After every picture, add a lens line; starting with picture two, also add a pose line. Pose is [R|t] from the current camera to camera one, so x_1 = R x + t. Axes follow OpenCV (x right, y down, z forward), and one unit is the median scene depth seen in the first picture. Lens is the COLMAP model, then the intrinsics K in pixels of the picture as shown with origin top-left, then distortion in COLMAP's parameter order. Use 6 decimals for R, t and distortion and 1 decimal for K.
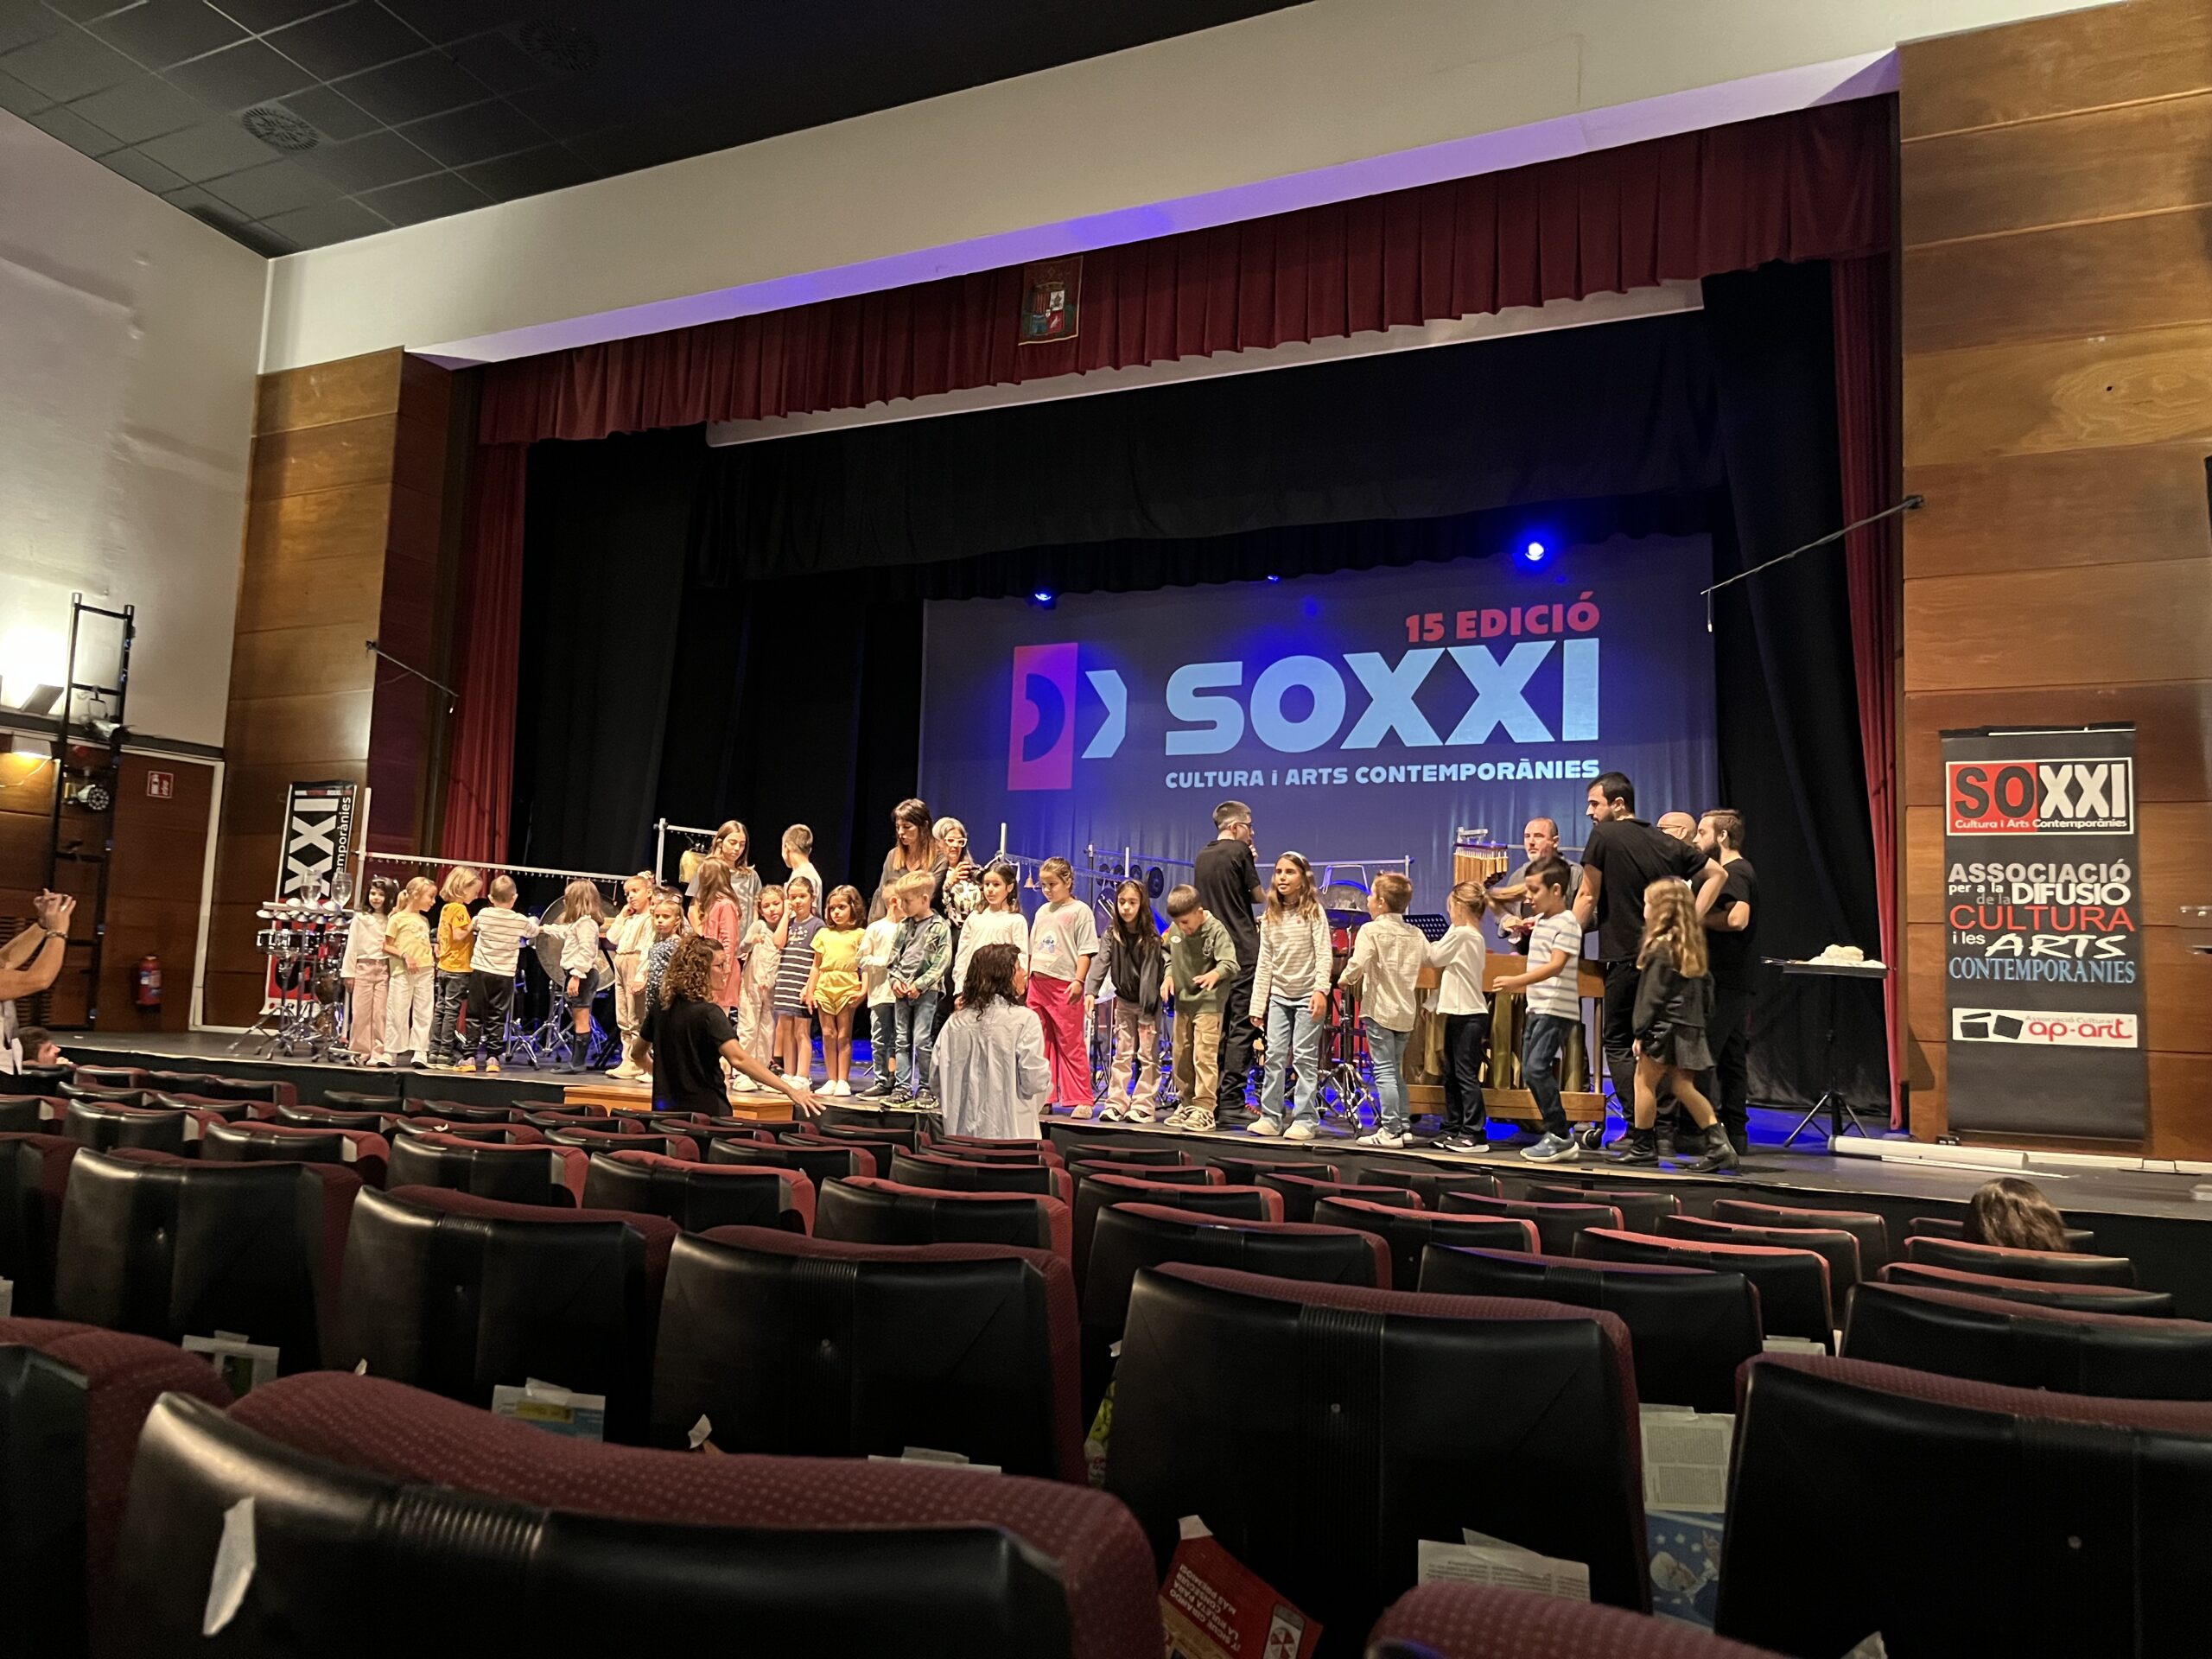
lens RADIAL K [[1678.9, 0, 1099.3], [0, 1678.9, 826.2], [0, 0, 1]] dist [0.065360, -0.084310]
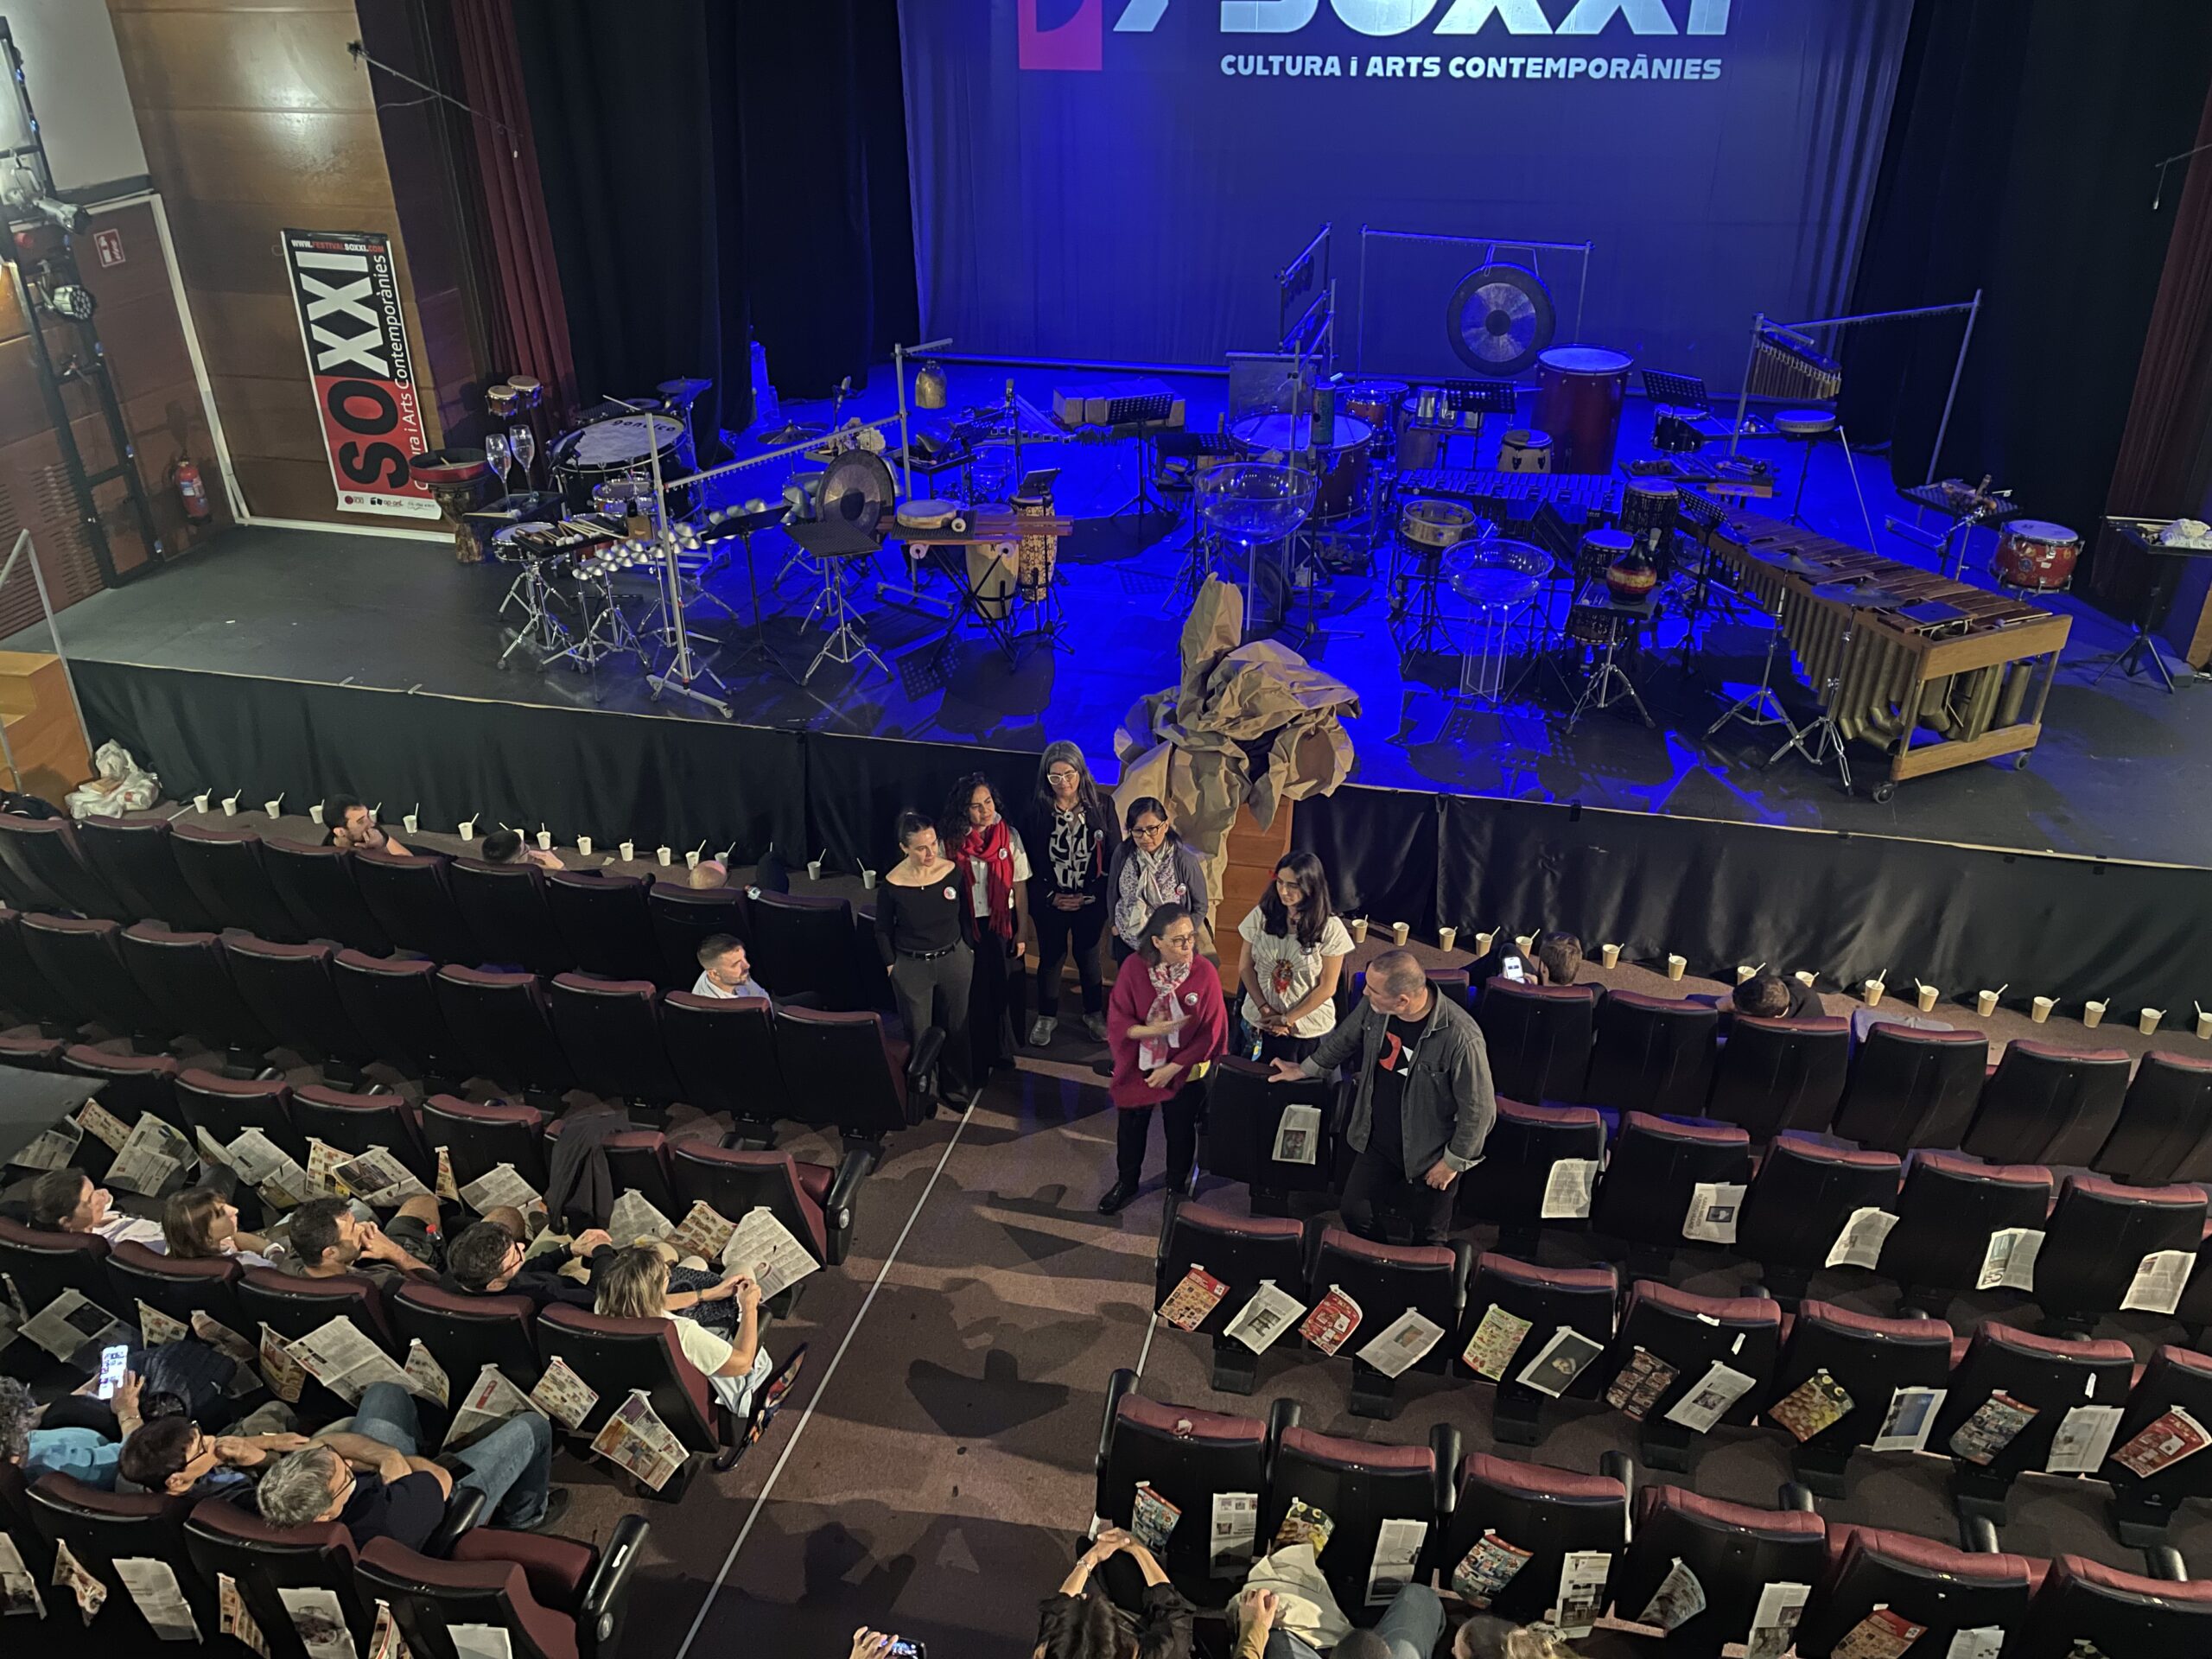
lens RADIAL K [[1673.8, 0, 1114.7], [0, 1673.8, 839.7], [0, 0, 1]] dist [0.088816, -0.112718]
pose [[0.966101, -0.161707, 0.201243, -0.301982], [0.014986, 0.813333, 0.581605, -0.250840], [-0.257727, -0.558874, 0.788186, 0.102518]]
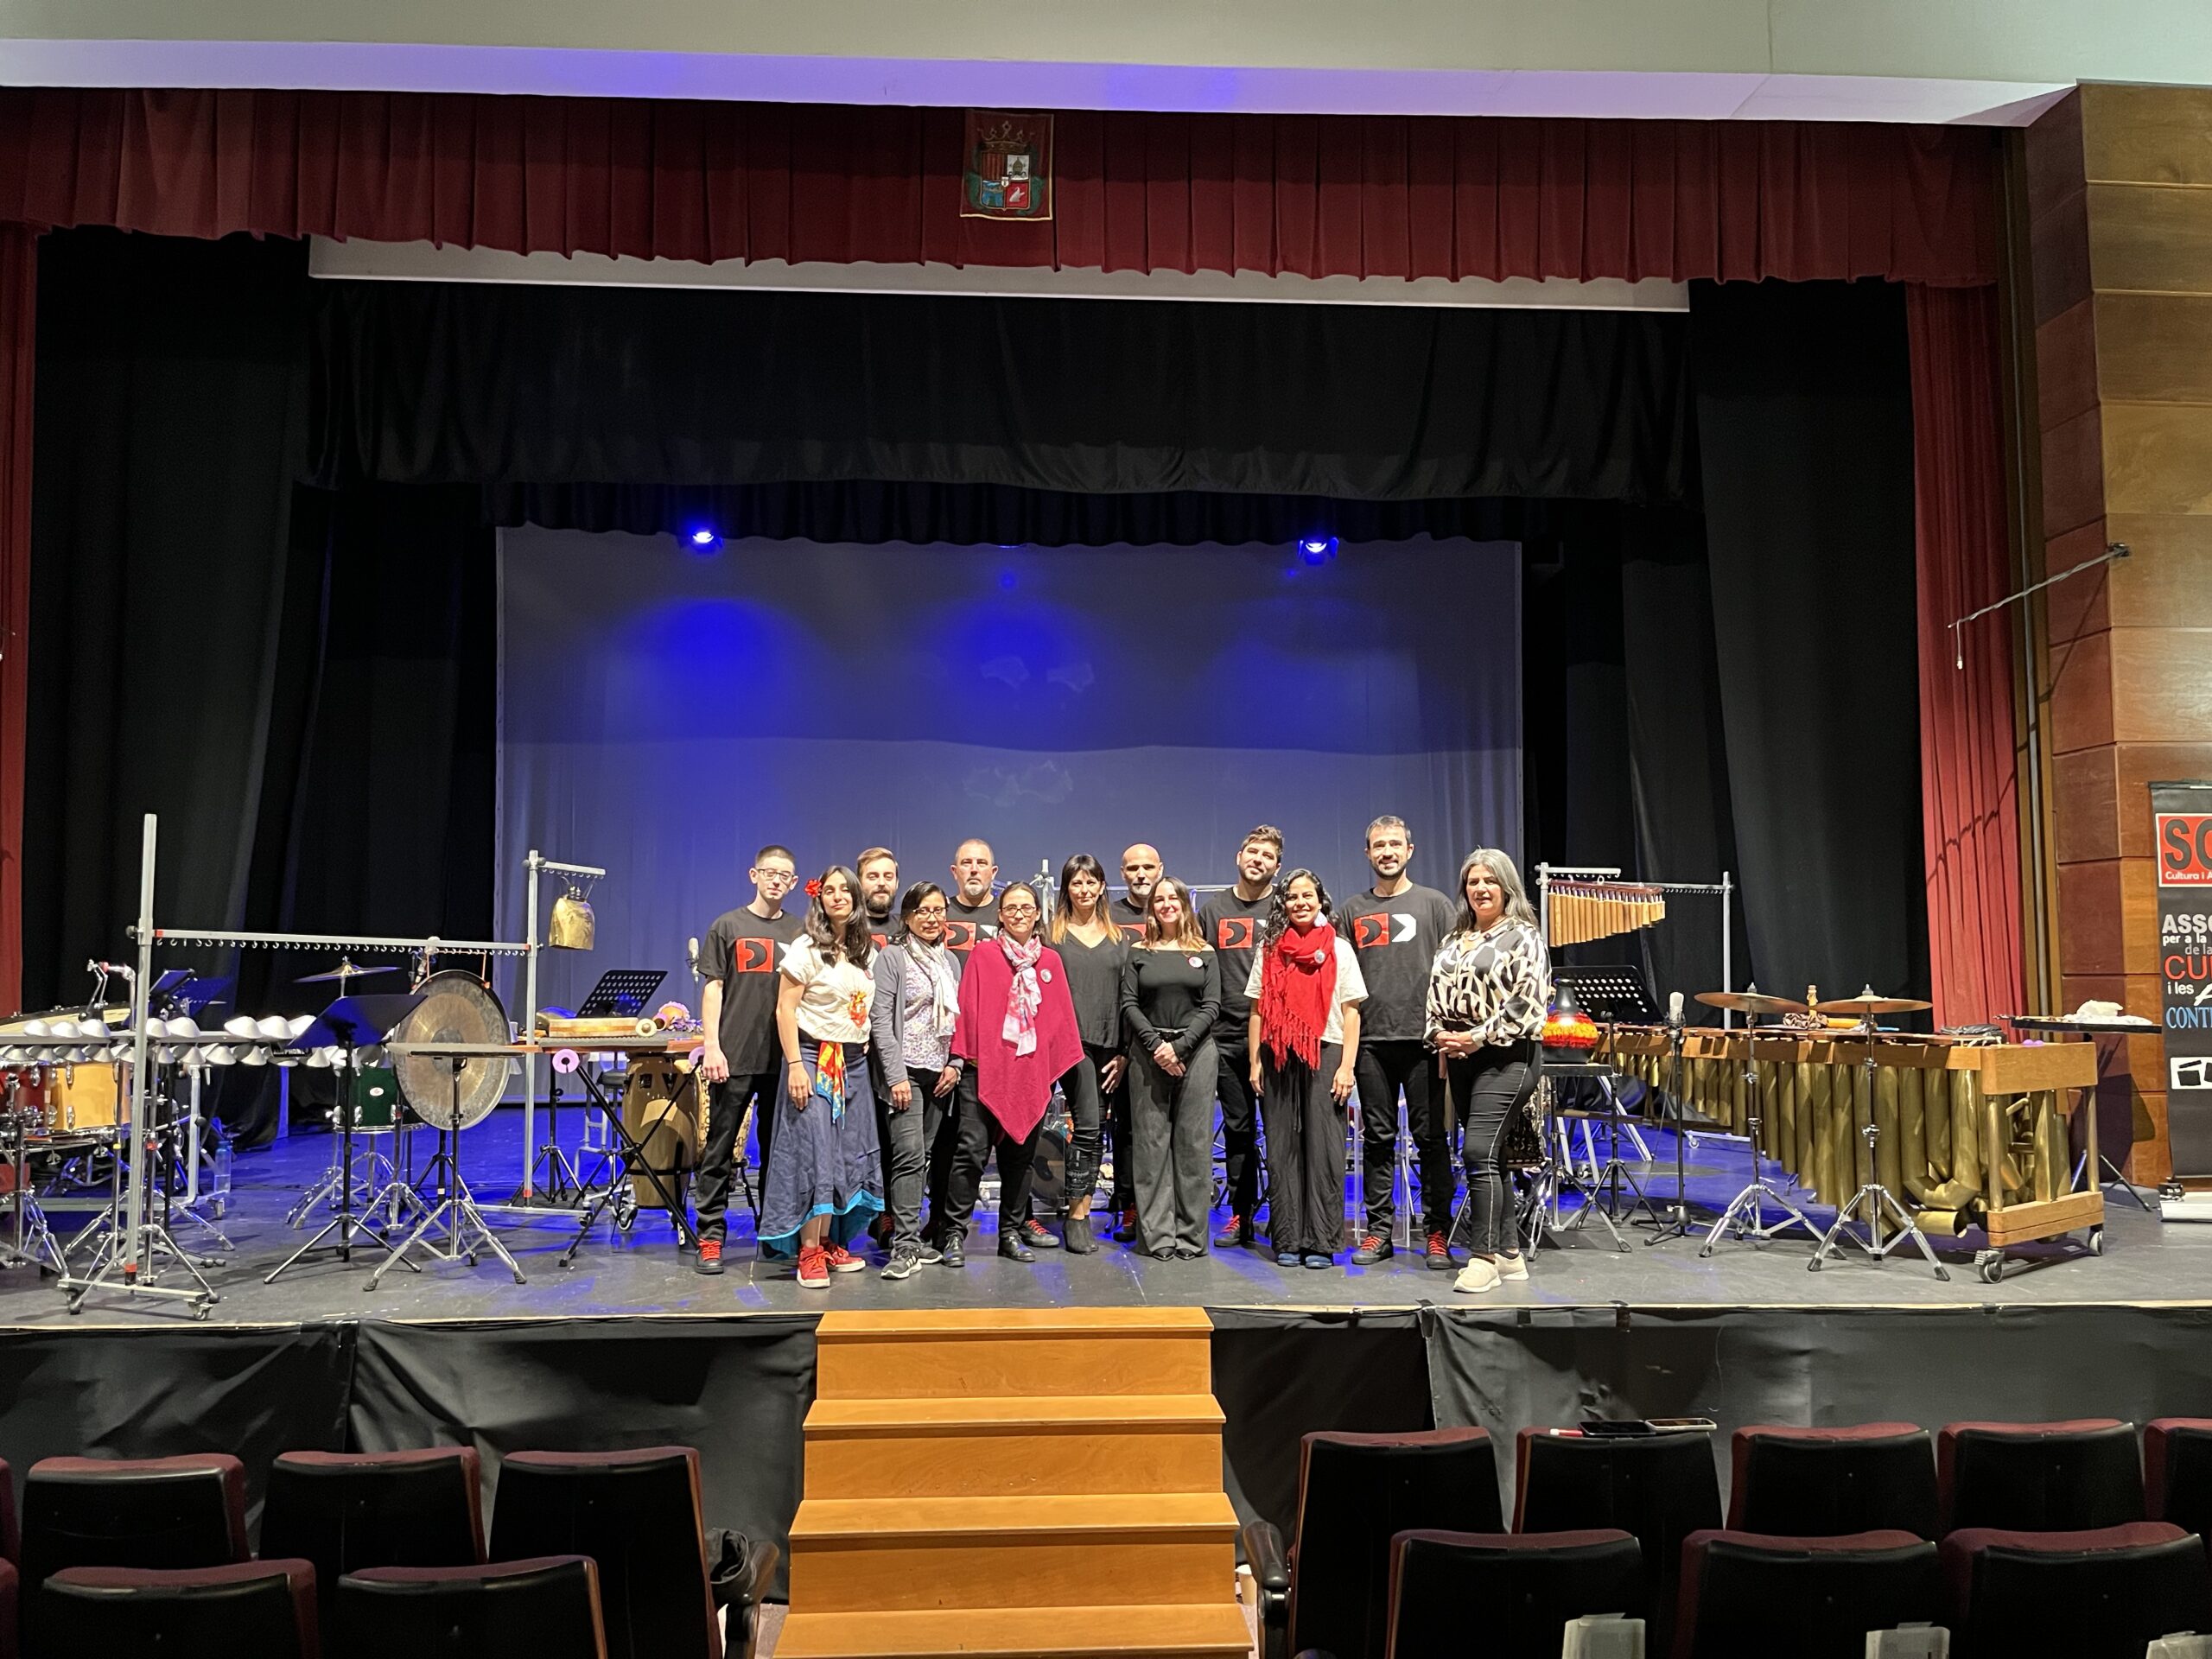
lens RADIAL K [[1678.9, 0, 1085.6], [0, 1678.9, 851.6], [0, 0, 1]] dist [0.065360, -0.084310]
pose [[0.863599, -0.006553, 0.504136, -0.331140], [-0.014185, 0.999204, 0.037287, -0.025998], [-0.503979, -0.039353, 0.862819, 0.265528]]
